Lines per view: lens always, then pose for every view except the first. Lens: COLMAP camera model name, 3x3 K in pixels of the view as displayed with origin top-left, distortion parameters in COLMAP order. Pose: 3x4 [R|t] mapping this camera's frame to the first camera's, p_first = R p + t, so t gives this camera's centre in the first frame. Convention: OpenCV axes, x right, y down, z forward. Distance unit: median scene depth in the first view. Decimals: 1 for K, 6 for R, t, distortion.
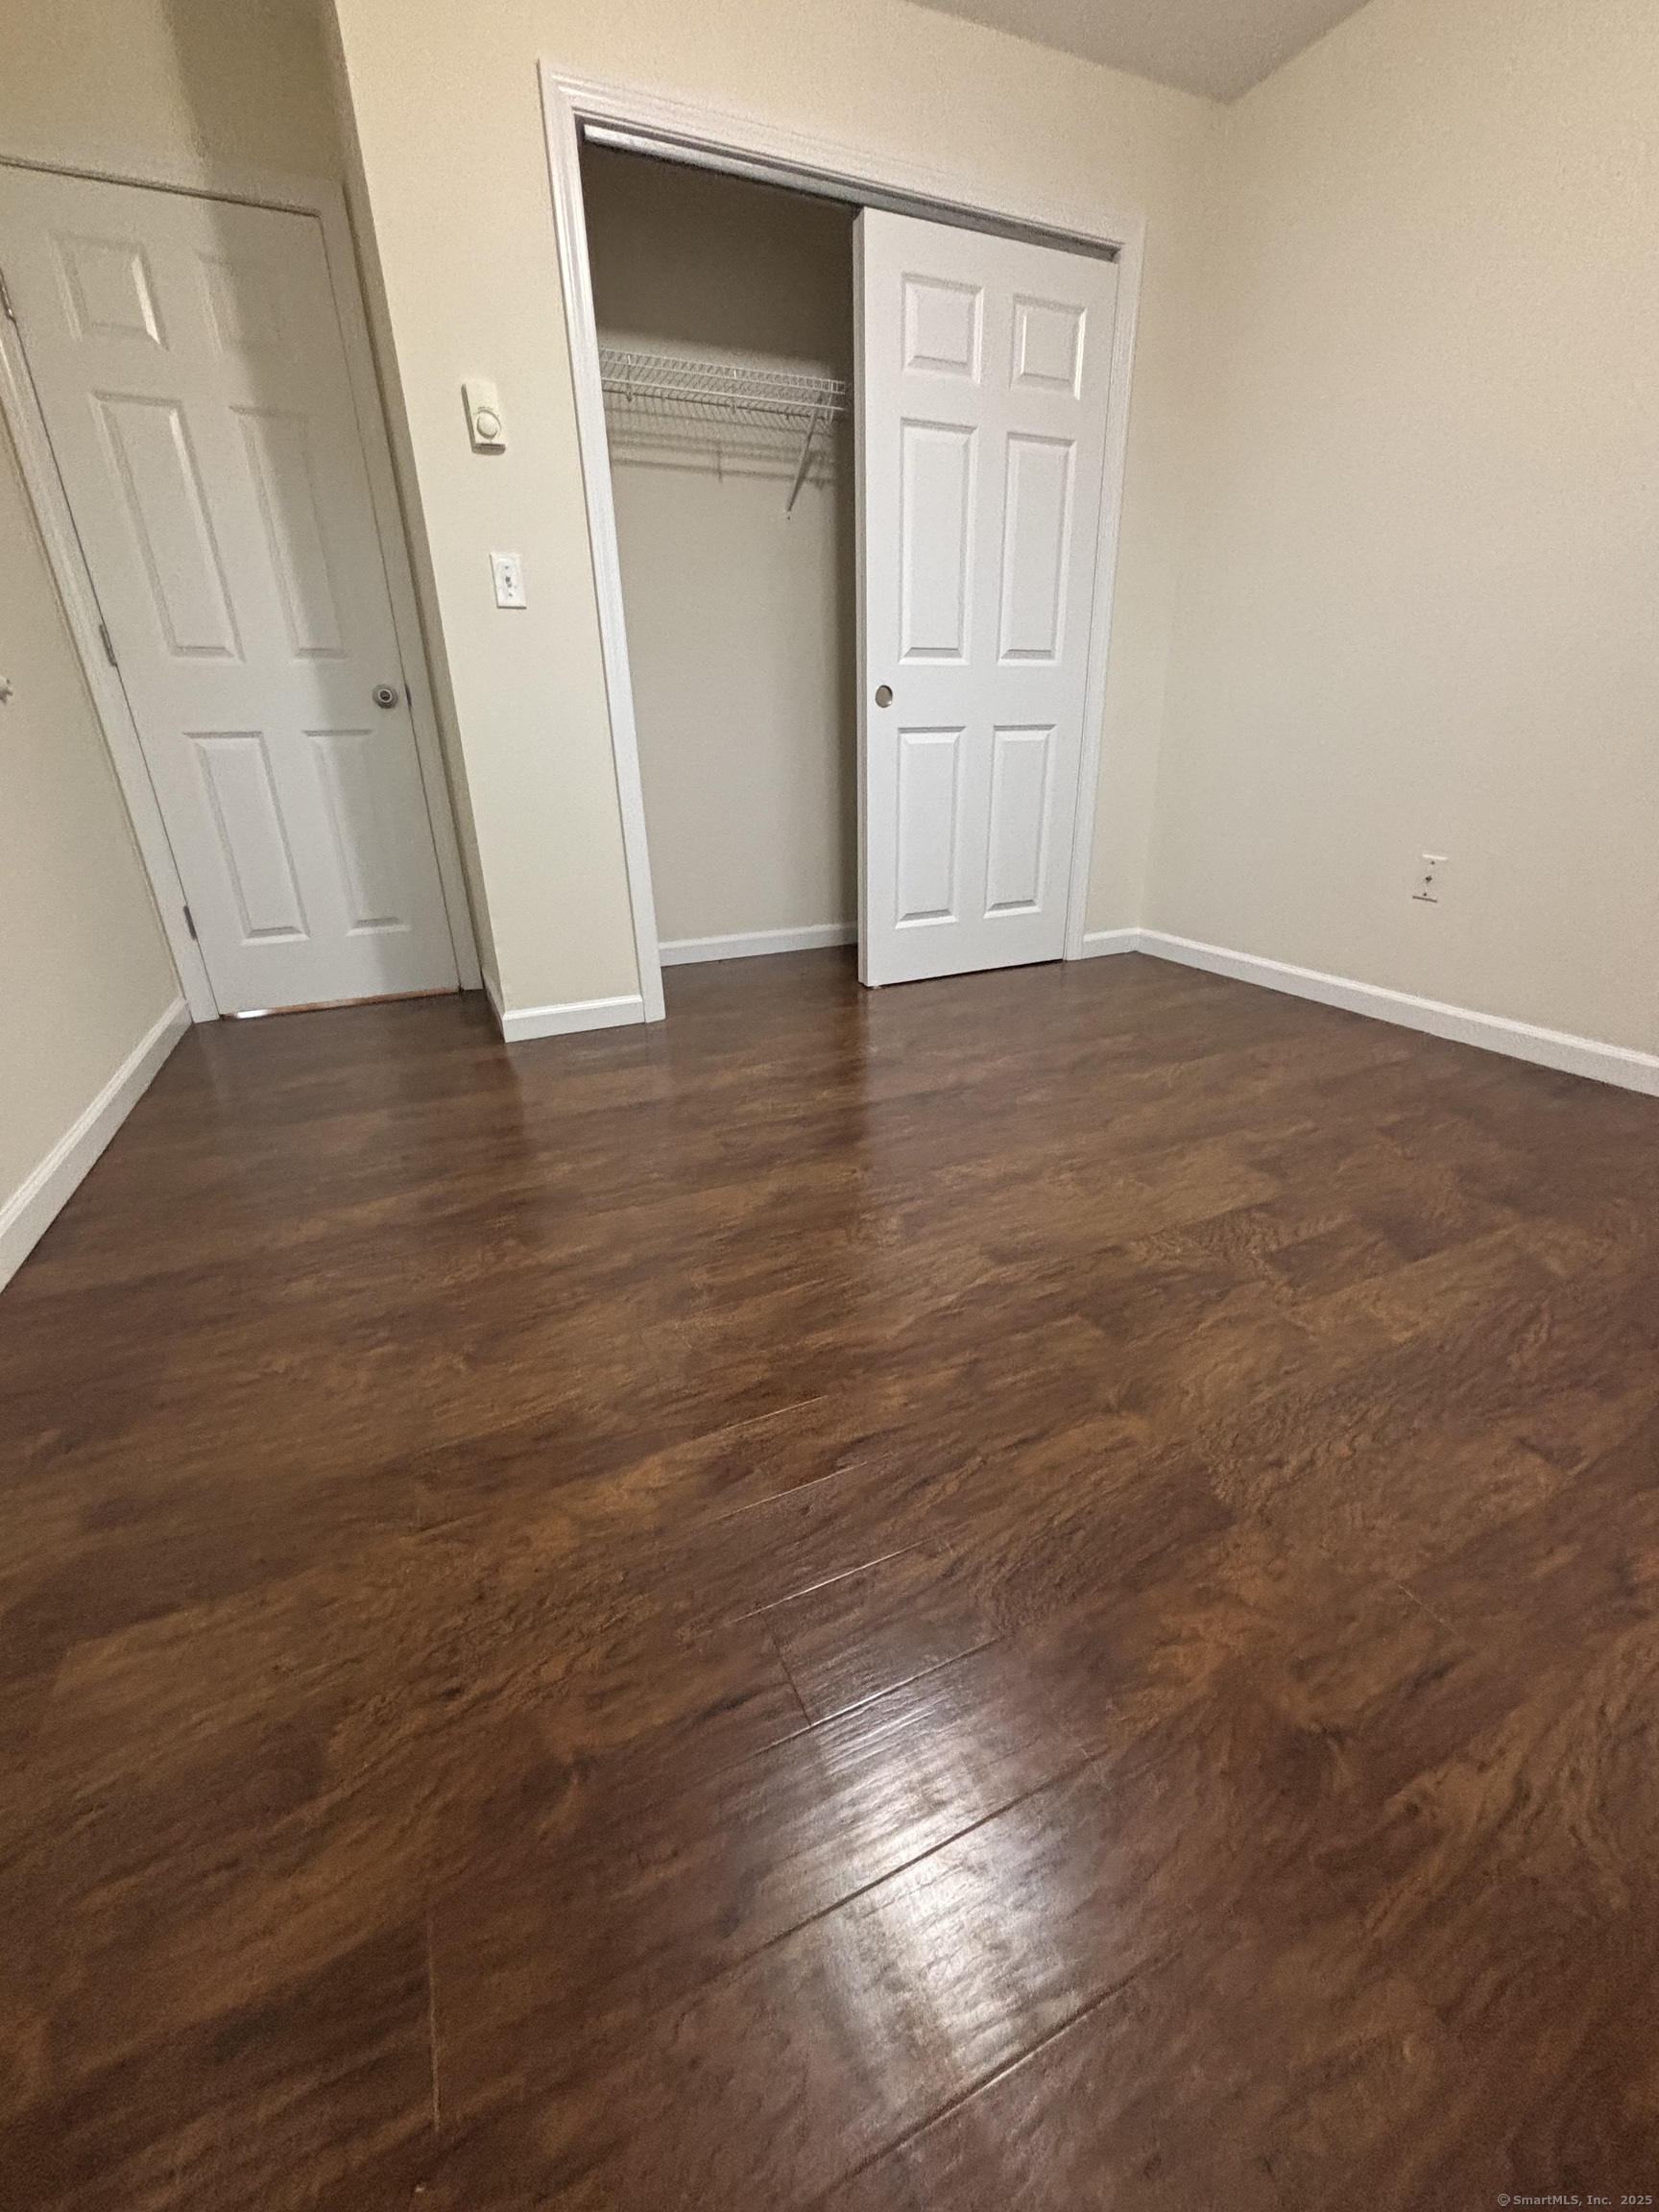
lens RADIAL K [[882.7, 0, 817.7], [0, 882.7, 1098.6], [0, 0, 1]] dist [-0.043120, -0.000168]
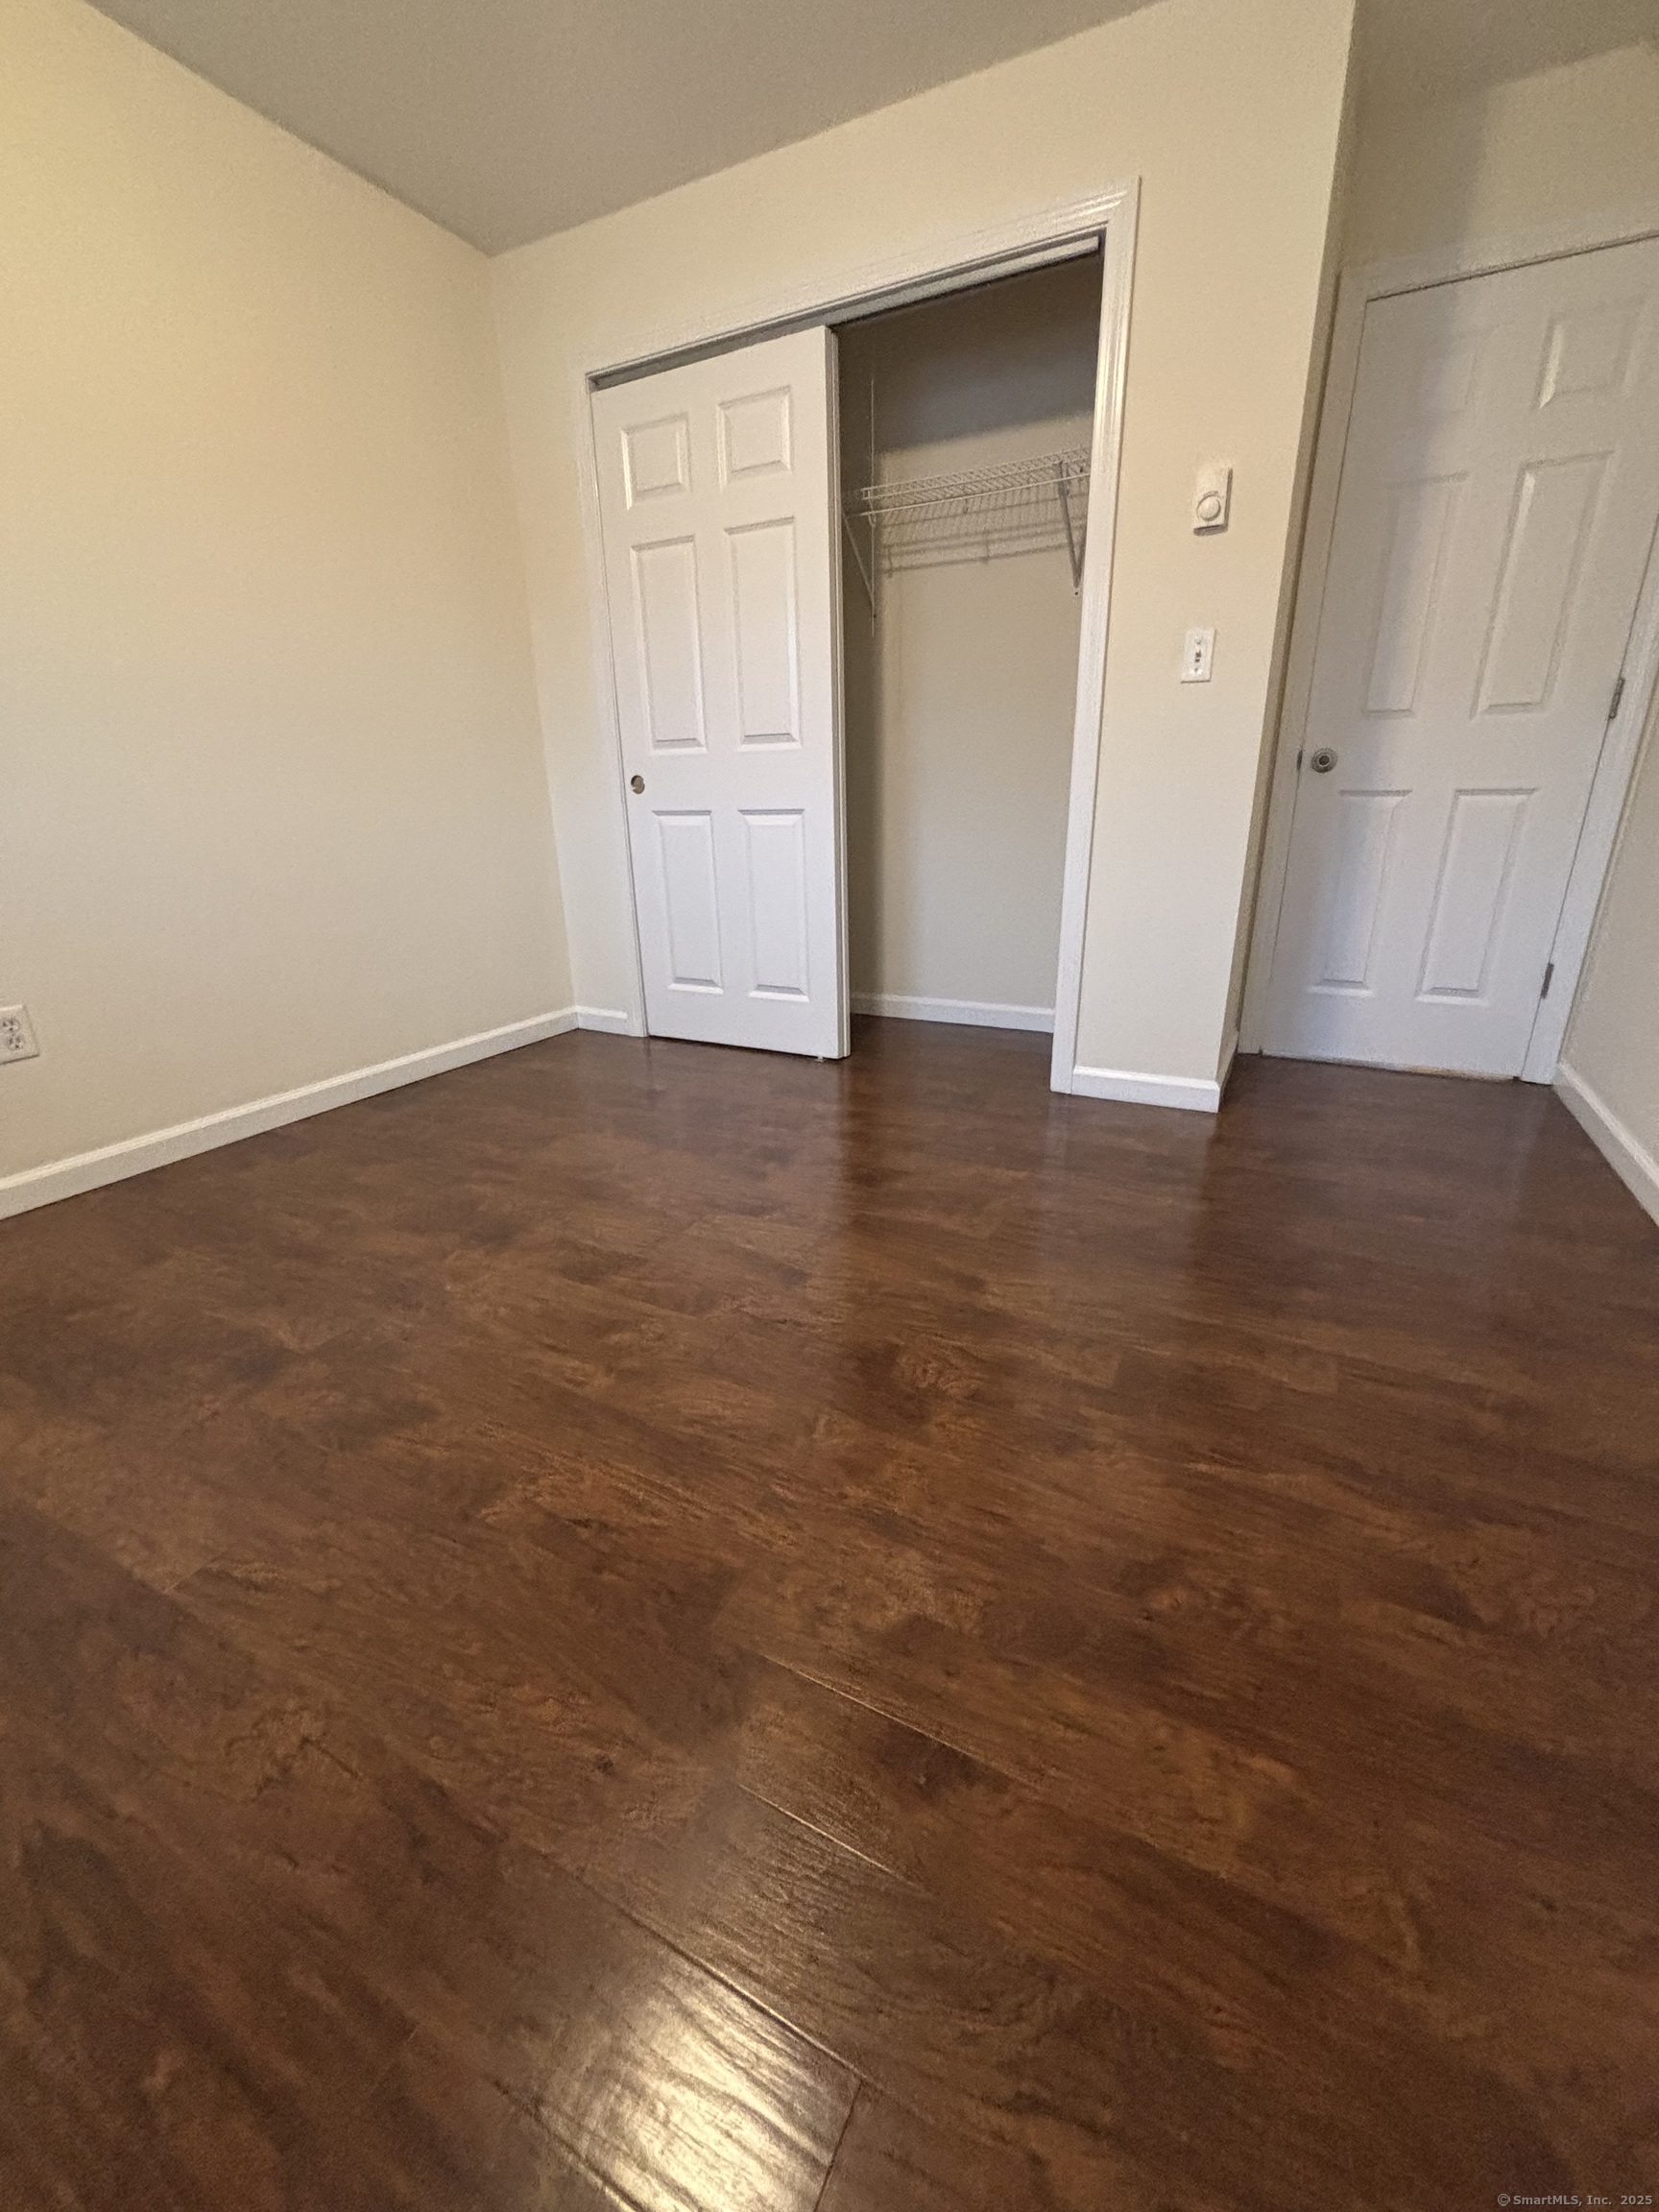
lens RADIAL K [[882.7, 0, 817.7], [0, 882.7, 1098.6], [0, 0, 1]] dist [-0.043120, -0.000168]
pose [[0.620833, 0.260004, -0.739571, 0.693169], [-0.306823, 0.948730, 0.075973, -0.134897], [0.721406, 0.179750, 0.668777, 0.281249]]
